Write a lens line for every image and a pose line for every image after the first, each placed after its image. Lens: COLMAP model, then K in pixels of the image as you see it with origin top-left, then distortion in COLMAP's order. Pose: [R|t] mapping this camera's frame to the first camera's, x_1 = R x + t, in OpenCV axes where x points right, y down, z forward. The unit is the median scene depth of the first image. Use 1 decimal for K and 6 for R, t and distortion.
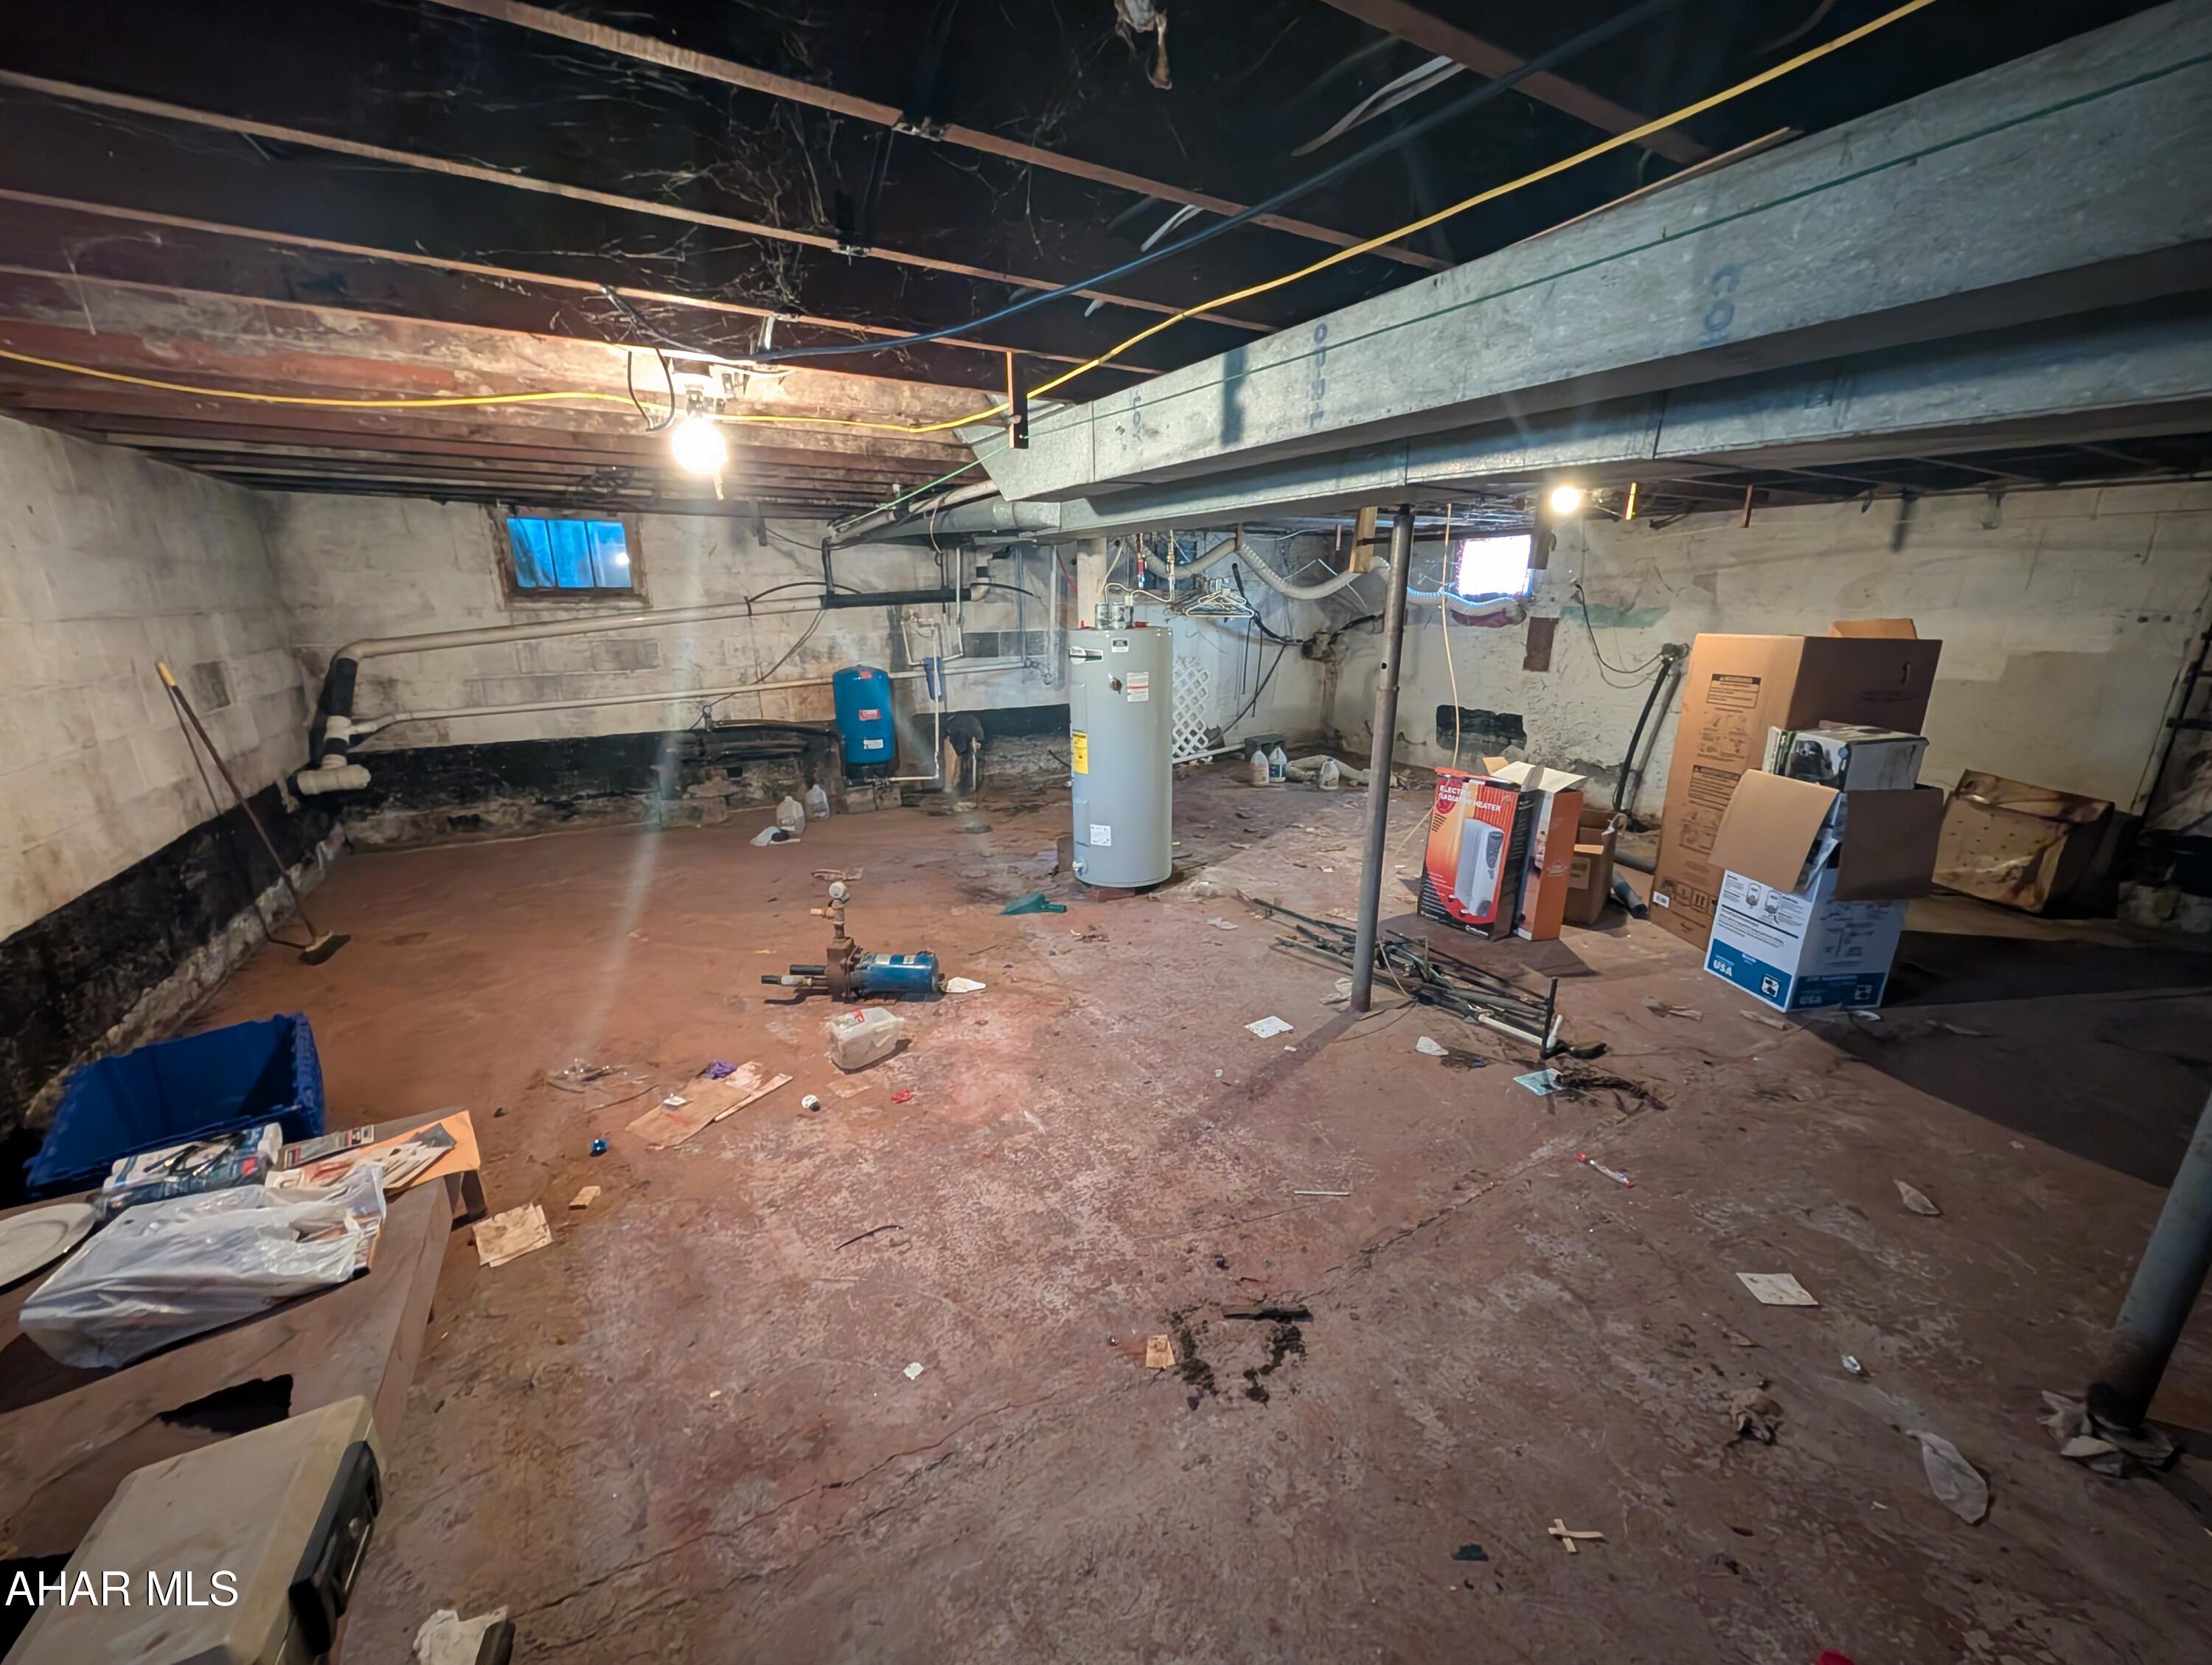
lens RADIAL K [[841.5, 0, 1103.3], [0, 841.5, 836.0], [0, 0, 1]] dist [0.000827, -0.000720]
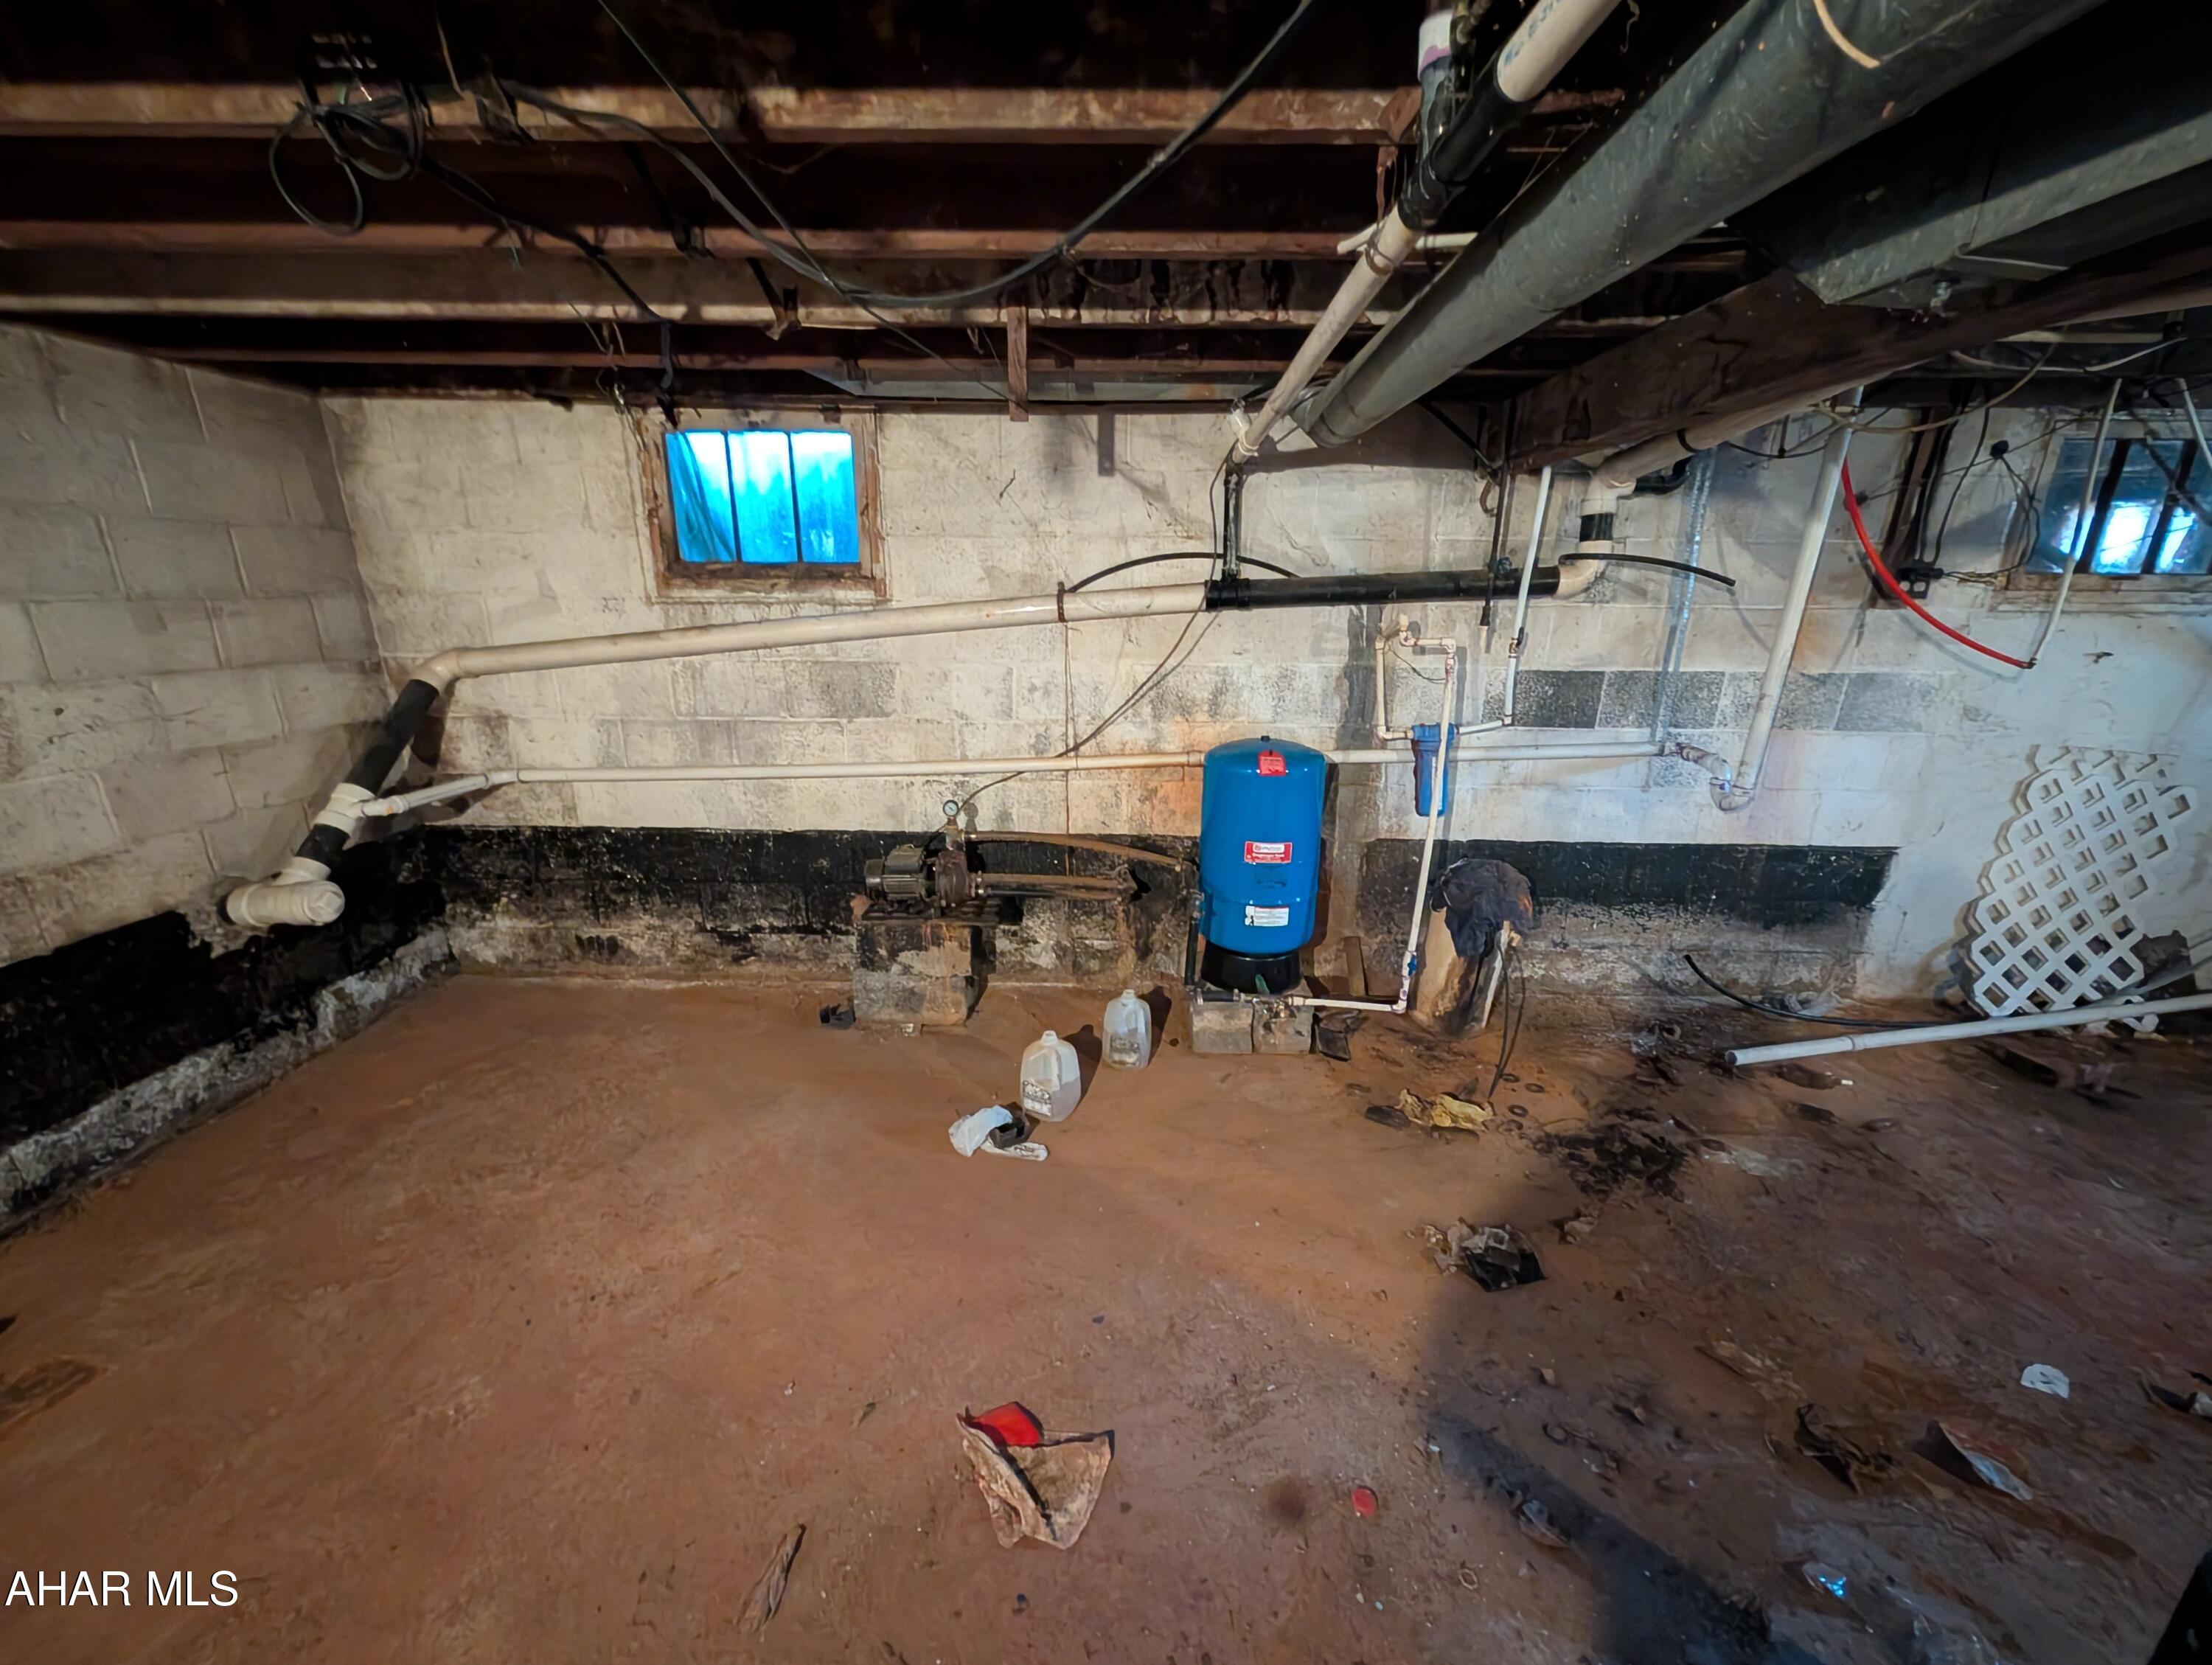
lens RADIAL K [[841.5, 0, 1107.0], [0, 841.5, 835.9], [0, 0, 1]] dist [0.000827, -0.000720]
pose [[0.856727, 0.154079, -0.492218, -0.141167], [-0.150081, 0.987513, 0.047899, -0.169491], [0.493452, 0.032837, 0.869153, 0.604509]]
